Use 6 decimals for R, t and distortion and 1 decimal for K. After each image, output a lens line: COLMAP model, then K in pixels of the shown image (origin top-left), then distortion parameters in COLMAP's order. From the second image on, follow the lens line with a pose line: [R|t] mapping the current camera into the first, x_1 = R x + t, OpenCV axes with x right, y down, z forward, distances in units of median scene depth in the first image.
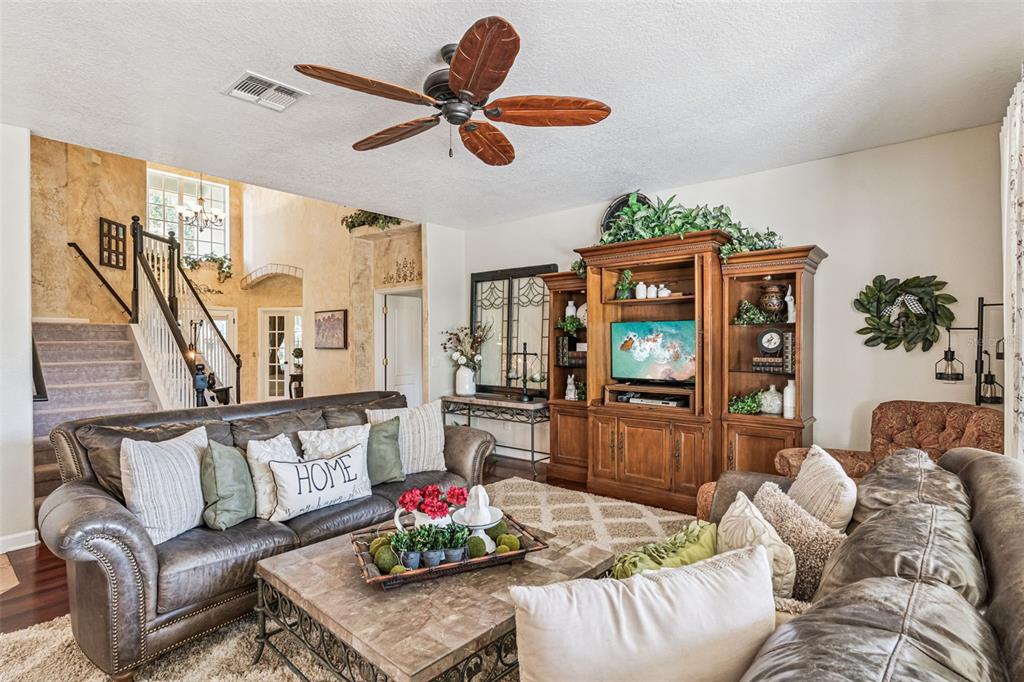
lens RADIAL K [[514.8, 0, 516.0], [0, 514.8, 342.8], [0, 0, 1]] dist [-0.004393, 0.000884]
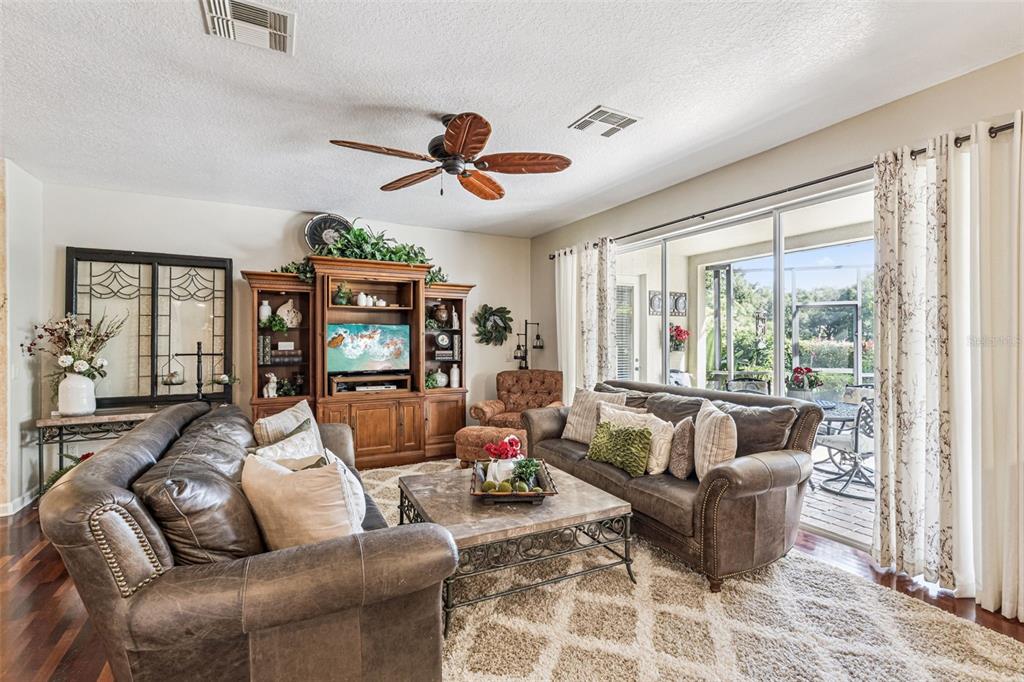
lens RADIAL K [[462.2, 0, 515.1], [0, 462.2, 336.7], [0, 0, 1]] dist [-0.001266, -0.000088]
pose [[0.364642, 0.007118, 0.931121, -0.687739], [0.001986, 0.999963, -0.008423, -0.002006], [-0.931146, 0.004920, 0.364614, 0.261370]]
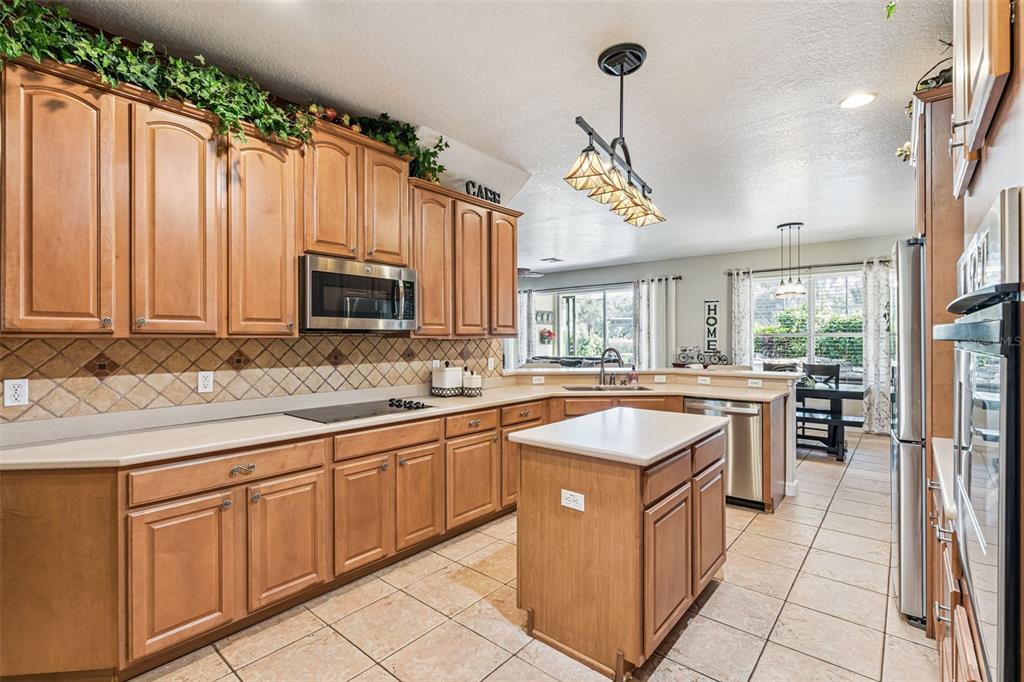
lens RADIAL K [[462.2, 0, 523.0], [0, 462.2, 337.5], [0, 0, 1]] dist [-0.001266, -0.000088]
pose [[-0.006899, 0.005237, 0.999962, -1.972940], [0.005700, 0.999970, -0.005198, 0.007075], [-0.999960, 0.005664, -0.006929, 0.536651]]
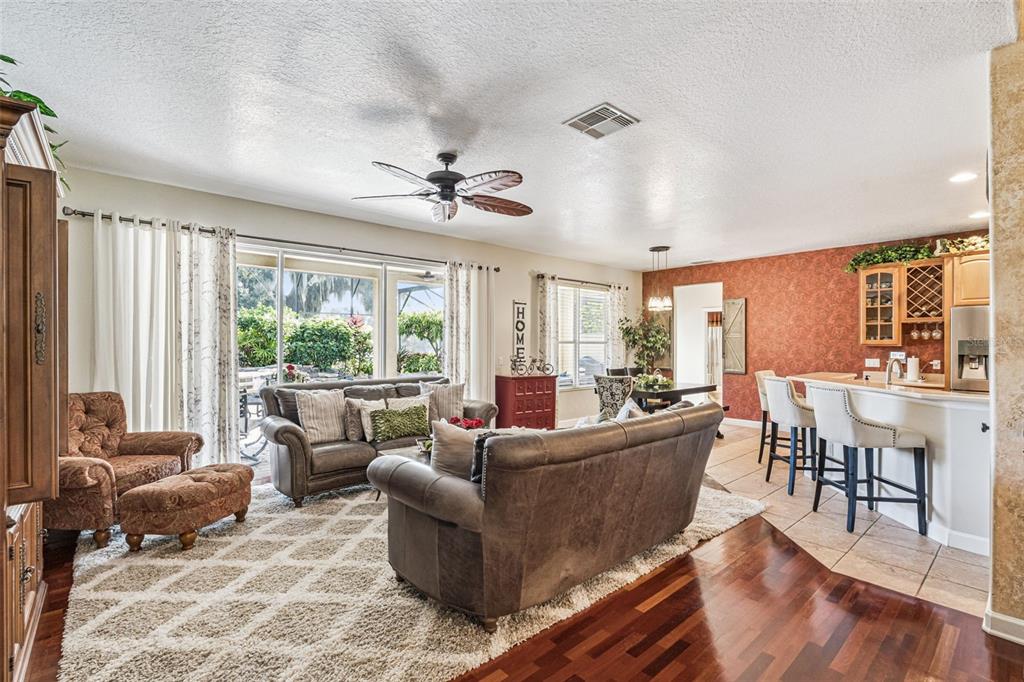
lens RADIAL K [[462.2, 0, 513.7], [0, 462.2, 340.7], [0, 0, 1]] dist [-0.001266, -0.000088]
pose [[-0.987772, 0.001551, 0.155896, -0.314848], [0.001579, 0.999999, 0.000058, -0.011759], [-0.155896, 0.000304, -0.987773, 1.395299]]
